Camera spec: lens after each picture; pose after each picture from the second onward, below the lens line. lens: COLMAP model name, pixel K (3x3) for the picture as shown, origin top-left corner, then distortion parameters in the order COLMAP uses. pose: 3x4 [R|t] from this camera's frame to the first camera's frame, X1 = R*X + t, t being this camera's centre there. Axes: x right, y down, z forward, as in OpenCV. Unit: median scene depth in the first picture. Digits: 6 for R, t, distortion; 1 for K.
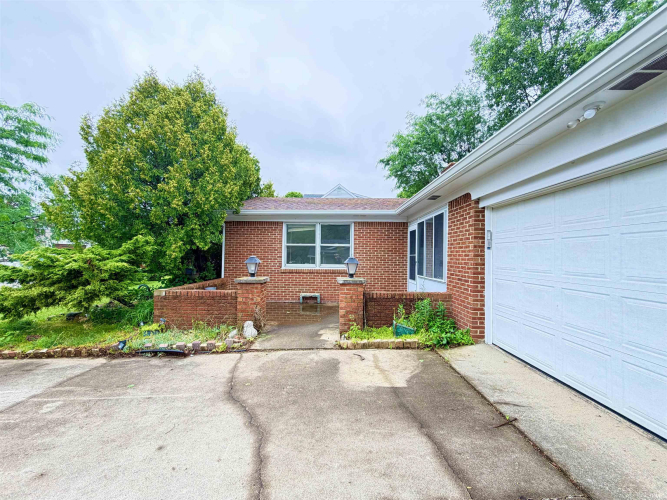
lens RADIAL K [[266.2, 0, 333.2], [0, 266.2, 254.0], [0, 0, 1]] dist [-0.001409, 0.000230]
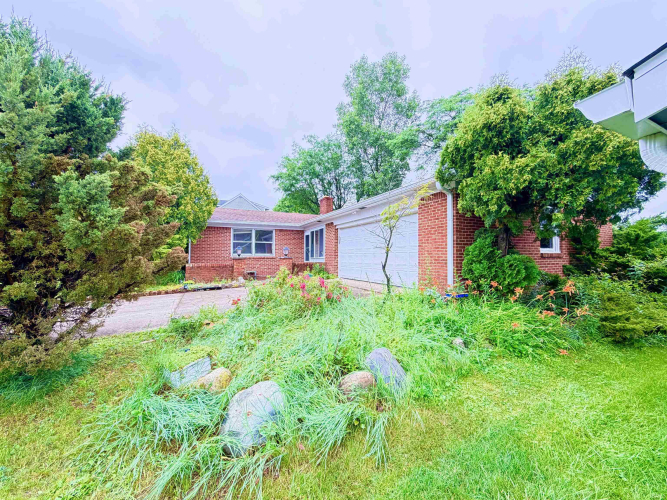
lens RADIAL K [[266.2, 0, 334.3], [0, 266.2, 251.2], [0, 0, 1]] dist [-0.001409, 0.000230]
pose [[0.897126, -0.003331, 0.441763, -0.361962], [0.009740, 0.999878, -0.012240, 0.051681], [-0.441668, 0.015283, 0.897048, -0.771309]]
